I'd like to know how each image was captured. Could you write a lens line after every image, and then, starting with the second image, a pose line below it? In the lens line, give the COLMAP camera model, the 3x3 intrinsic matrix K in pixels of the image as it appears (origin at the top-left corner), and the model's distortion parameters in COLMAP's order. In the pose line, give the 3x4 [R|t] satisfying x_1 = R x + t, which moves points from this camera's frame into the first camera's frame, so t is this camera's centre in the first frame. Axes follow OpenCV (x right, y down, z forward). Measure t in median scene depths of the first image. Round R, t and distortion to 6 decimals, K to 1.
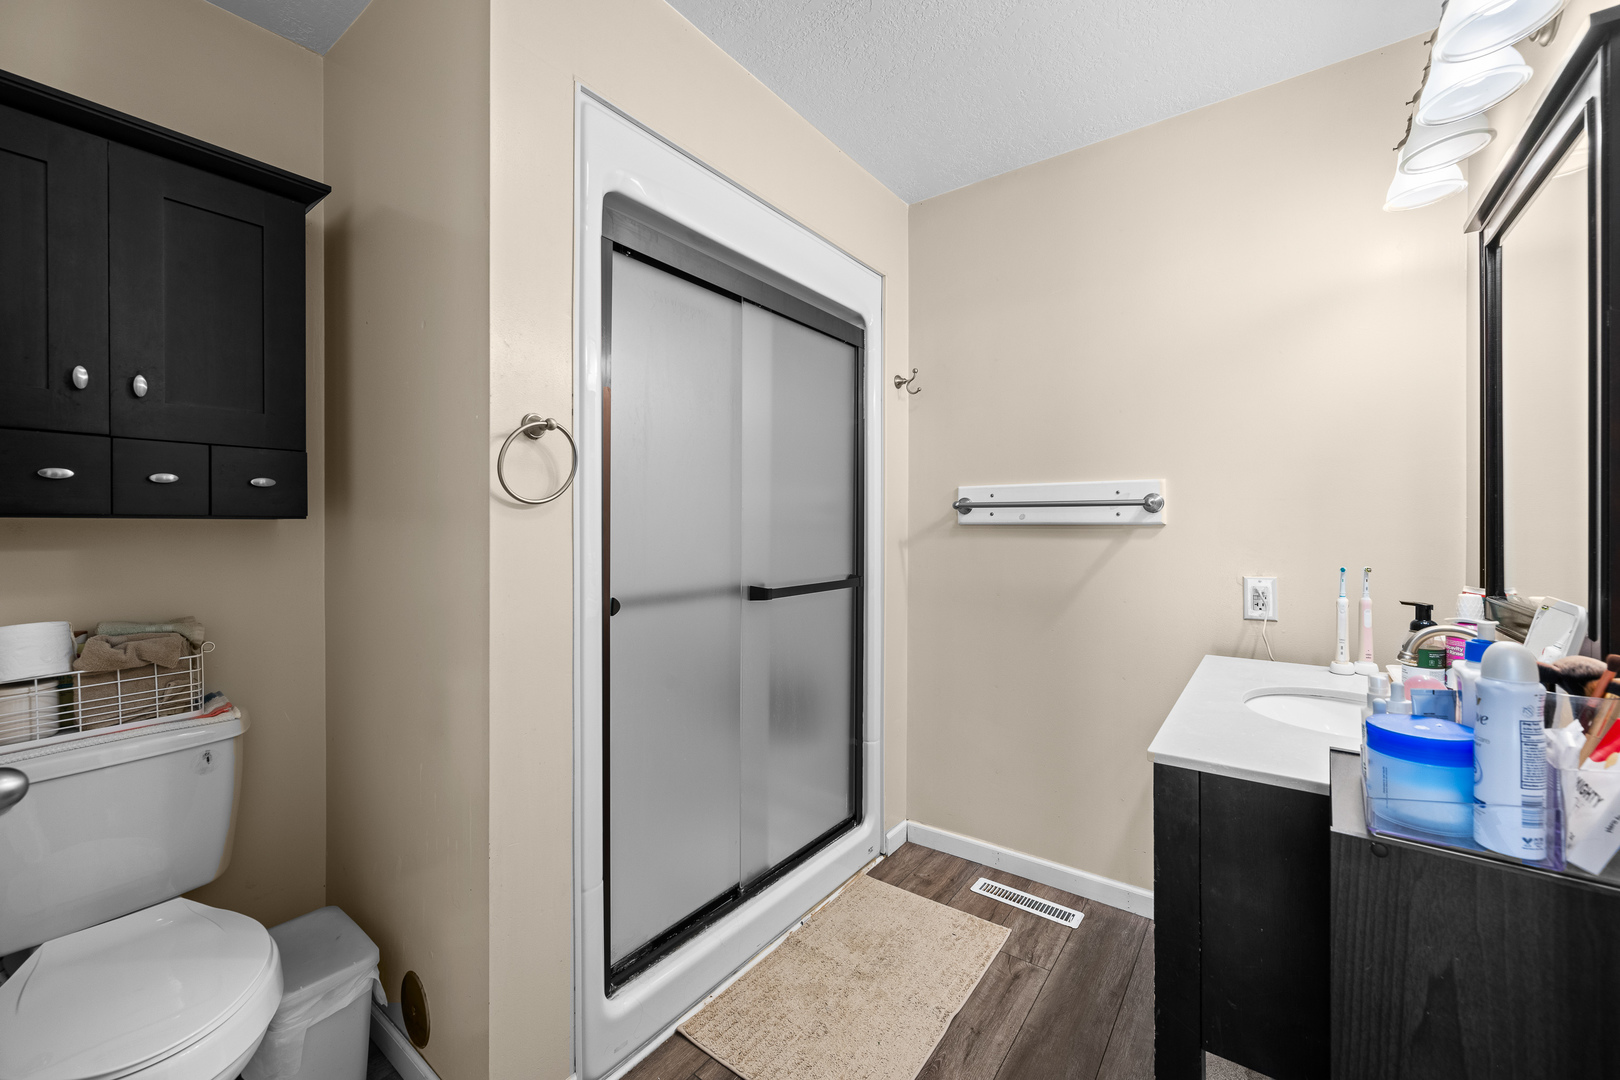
lens RADIAL K [[645.4, 0, 811.1], [0, 645.4, 514.7], [0, 0, 1]] dist [-0.000140, 0.000053]
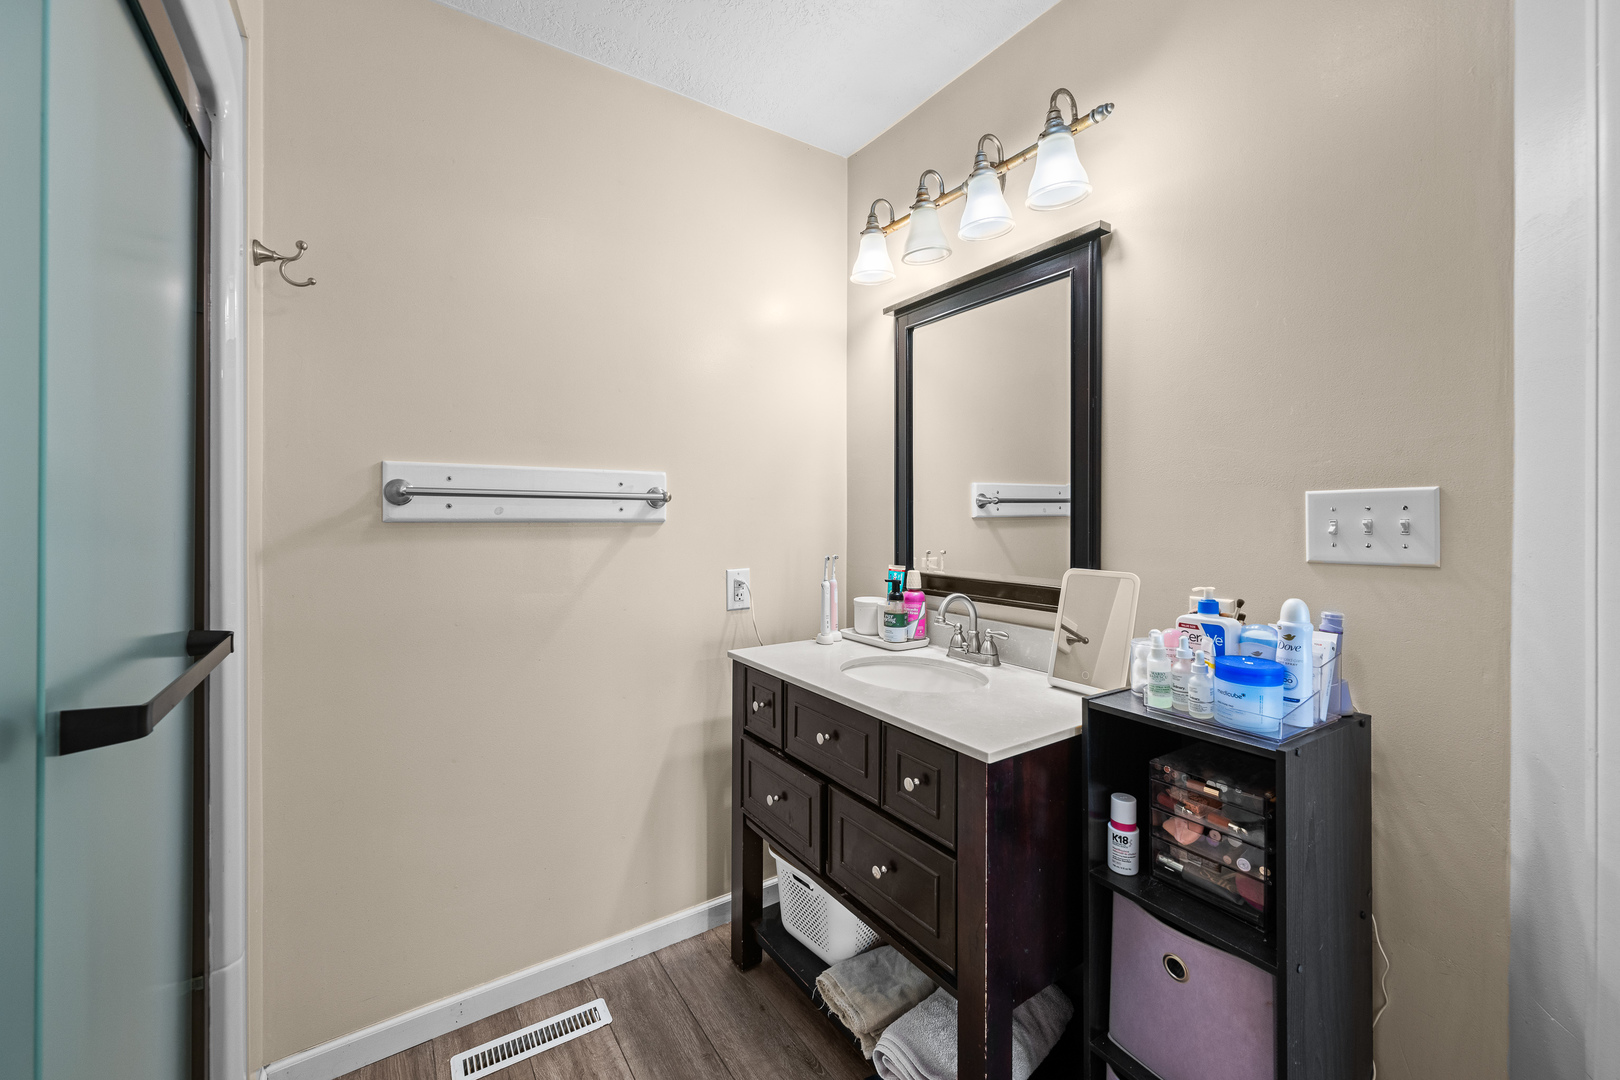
lens RADIAL K [[645.4, 0, 811.1], [0, 645.4, 514.7], [0, 0, 1]] dist [-0.000140, 0.000053]
pose [[0.329881, 0.006849, 0.943998, -0.258825], [-0.014178, 0.999897, -0.002300, 0.004821], [-0.943916, -0.012625, 0.329944, 0.477221]]
